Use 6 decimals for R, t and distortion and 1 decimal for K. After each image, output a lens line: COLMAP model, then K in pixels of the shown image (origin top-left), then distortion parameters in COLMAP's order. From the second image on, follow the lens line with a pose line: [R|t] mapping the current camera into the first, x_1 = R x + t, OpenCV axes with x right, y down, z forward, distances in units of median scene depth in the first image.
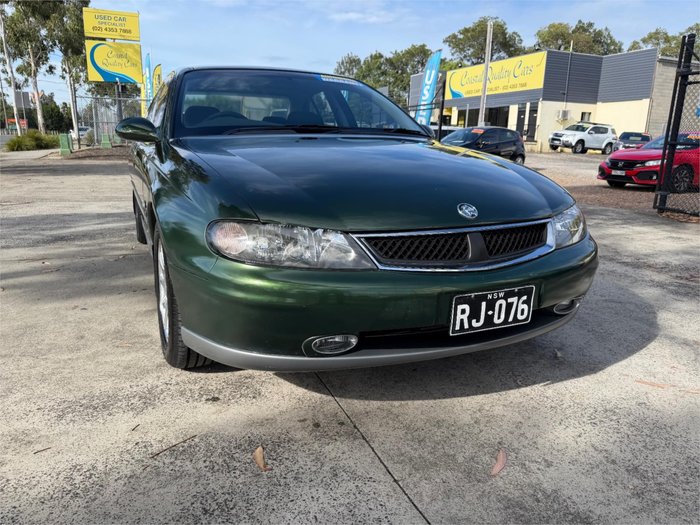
lens RADIAL K [[499.3, 0, 350.0], [0, 499.3, 262.5], [0, 0, 1]] dist [0.000301, -0.007600]
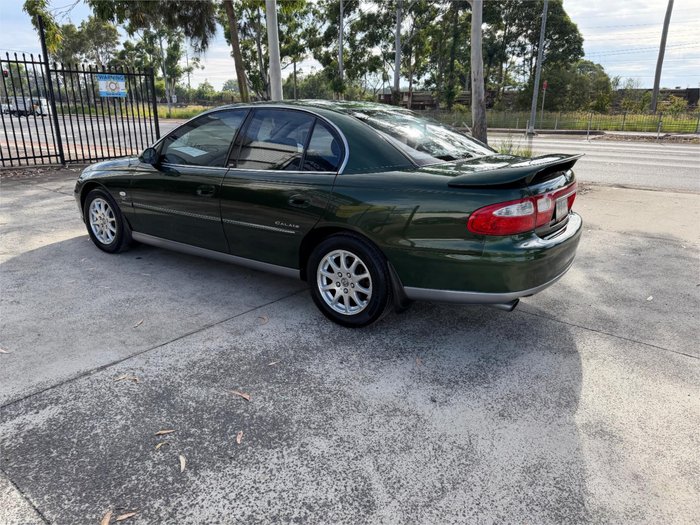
lens RADIAL K [[497.6, 0, 344.2], [0, 497.6, 260.9], [0, 0, 1]] dist [0.017133, -0.027561]
pose [[-0.859534, 0.122065, -0.496288, 0.252202], [-0.147588, 0.870405, 0.469694, -0.455052], [0.489305, 0.476964, -0.730127, 1.507286]]
